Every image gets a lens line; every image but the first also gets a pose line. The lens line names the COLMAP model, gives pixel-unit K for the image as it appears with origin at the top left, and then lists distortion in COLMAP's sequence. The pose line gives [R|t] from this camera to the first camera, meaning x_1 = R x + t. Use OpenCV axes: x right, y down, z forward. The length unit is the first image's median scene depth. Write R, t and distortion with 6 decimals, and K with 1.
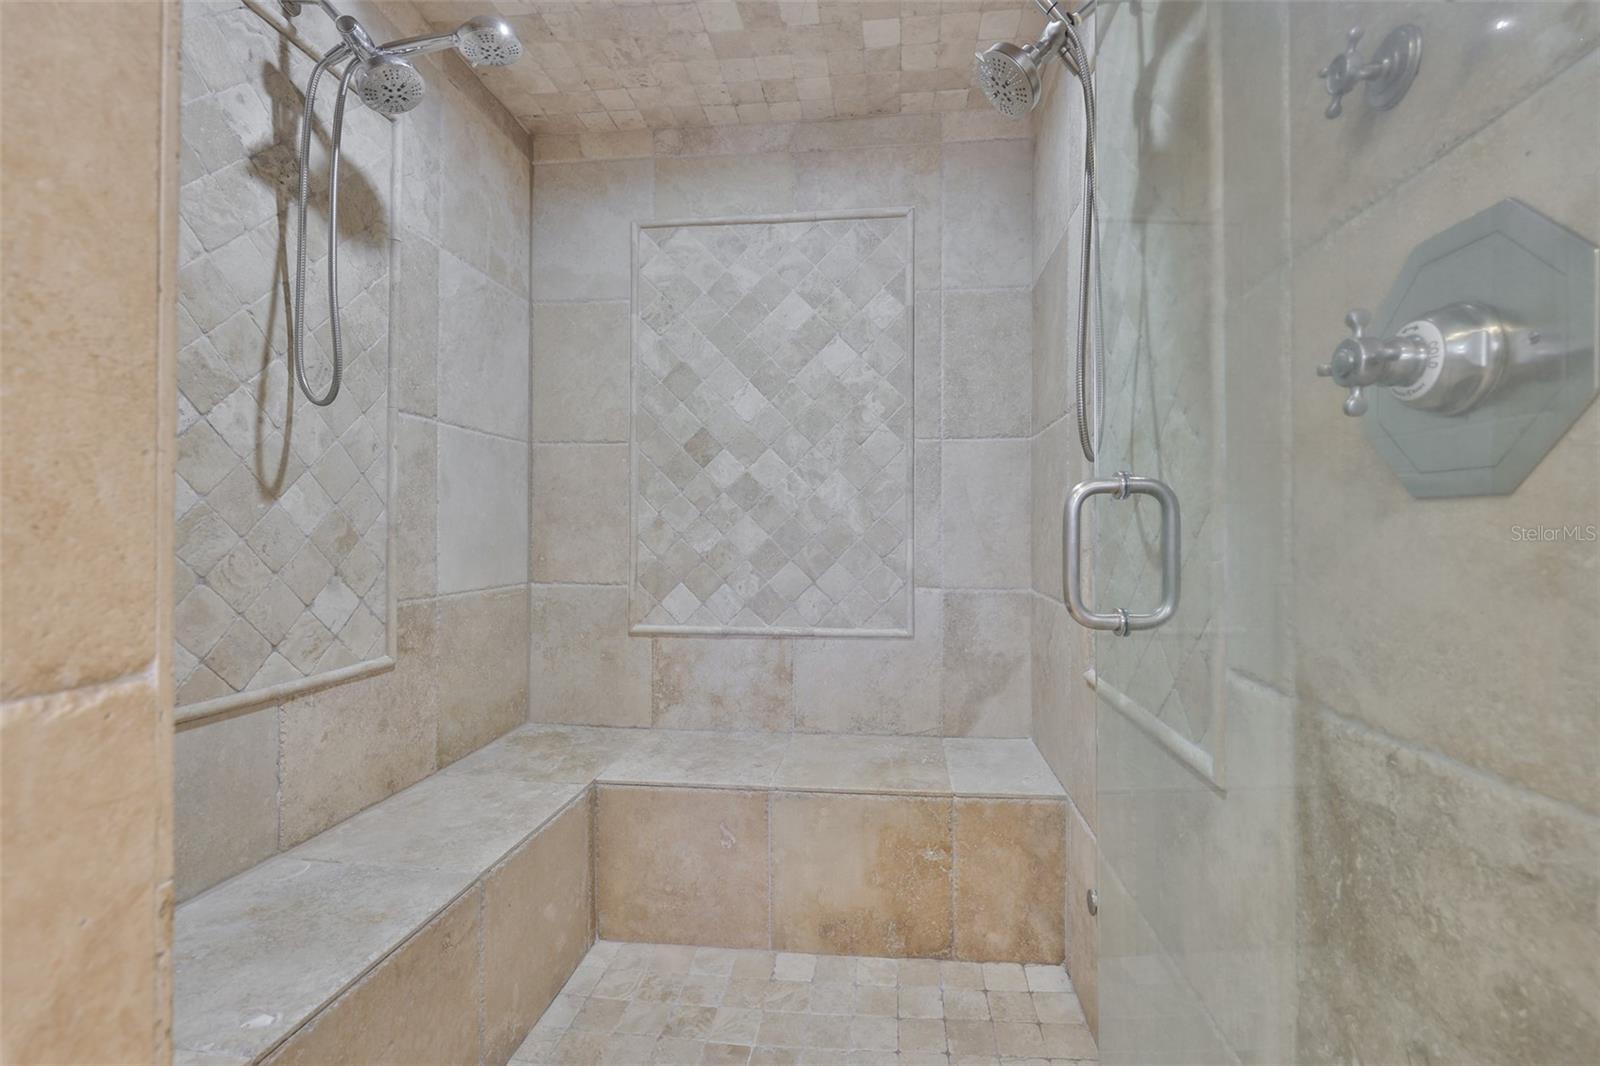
lens RADIAL K [[668.3, 0, 831.2], [0, 668.3, 526.9], [0, 0, 1]] dist [-0.005024, -0.000130]
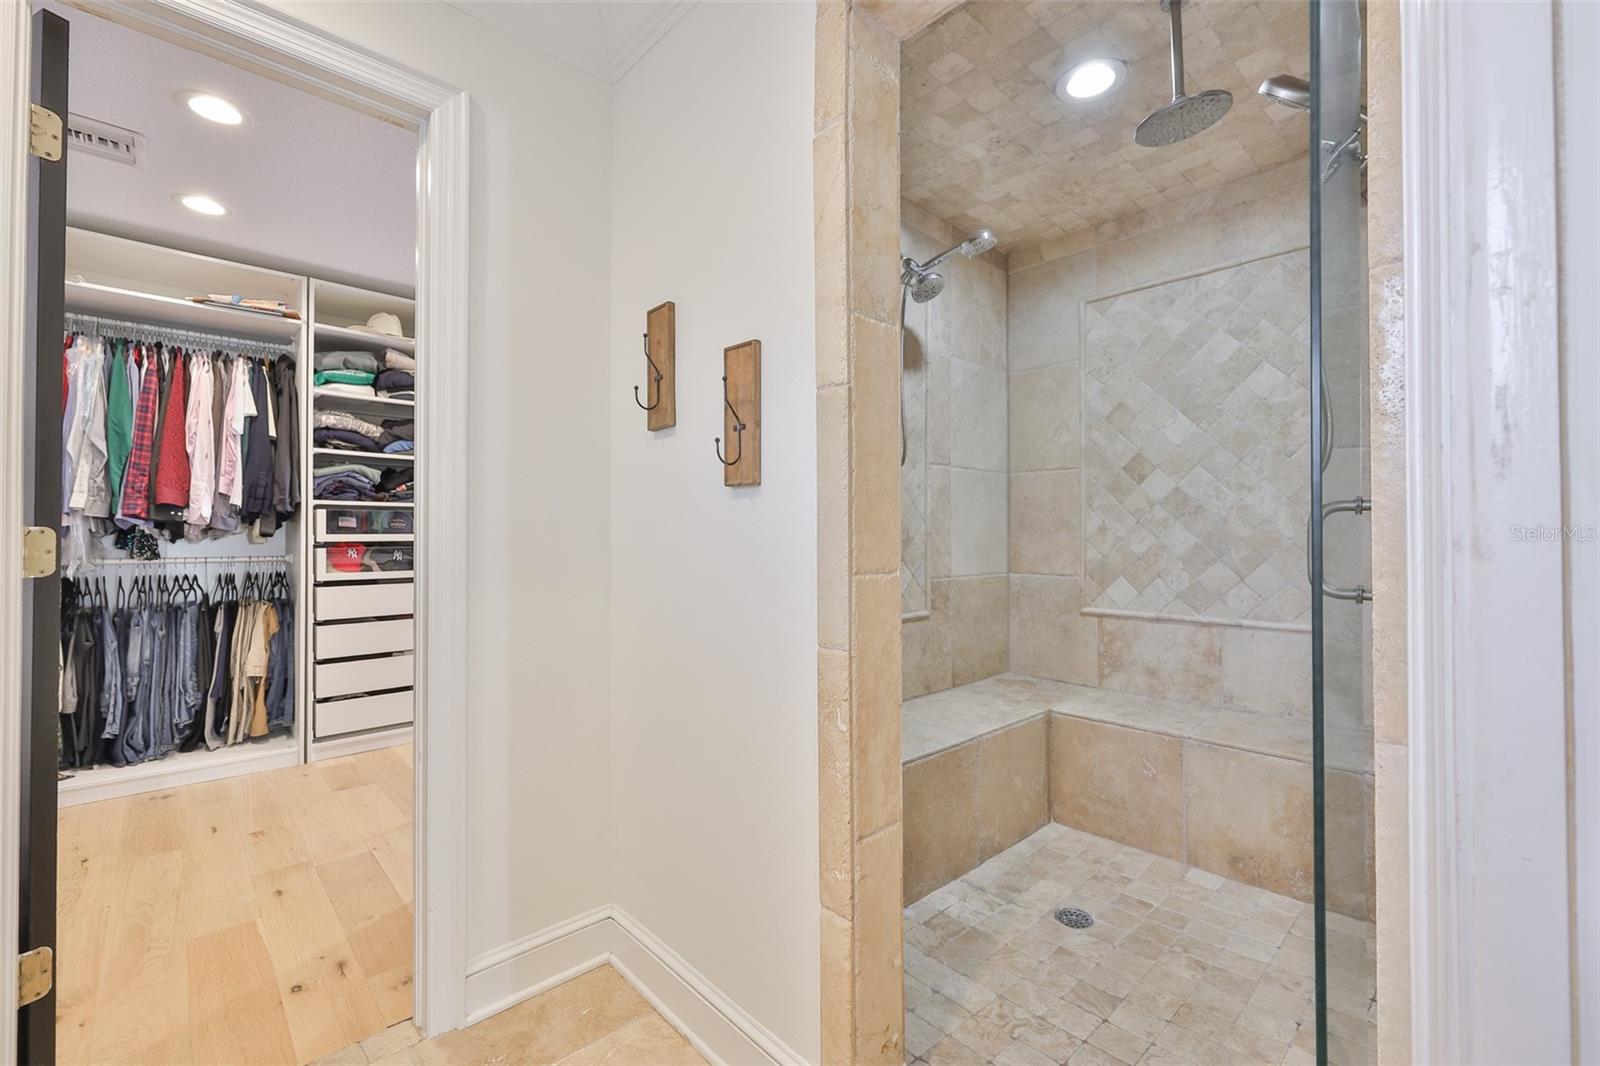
lens RADIAL K [[697.8, 0, 800.0], [0, 697.8, 533.0], [0, 0, 1]] dist [-0.003027, -0.000445]
pose [[0.742954, -0.005027, -0.669324, 0.212070], [0.006867, 0.999976, 0.000112, -0.003071], [0.669307, -0.004680, 0.742971, -0.397626]]
